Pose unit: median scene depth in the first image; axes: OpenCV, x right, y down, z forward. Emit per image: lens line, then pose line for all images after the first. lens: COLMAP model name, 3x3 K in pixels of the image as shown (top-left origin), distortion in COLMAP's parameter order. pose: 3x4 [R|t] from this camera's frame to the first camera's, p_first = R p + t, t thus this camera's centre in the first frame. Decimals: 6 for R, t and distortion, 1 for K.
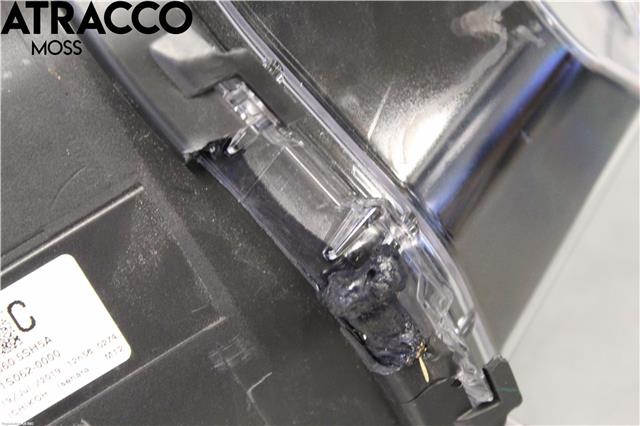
lens RADIAL K [[1635.4, 0, 320.1], [0, 1635.4, 212.9], [0, 0, 1]] dist [0.091171, 0.000000]
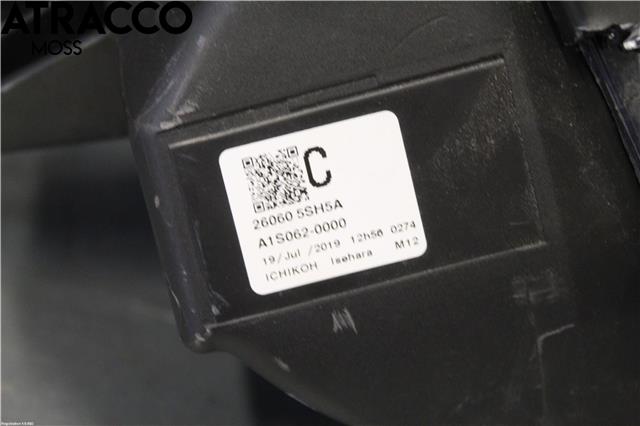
lens RADIAL K [[1635.4, 0, 319.9], [0, 1635.4, 213.1], [0, 0, 1]] dist [0.091171, 0.000000]
pose [[0.954852, 0.293148, -0.048189, -0.133305], [-0.293868, 0.955809, -0.008445, 0.091475], [0.043584, 0.022225, 0.998803, 0.171348]]
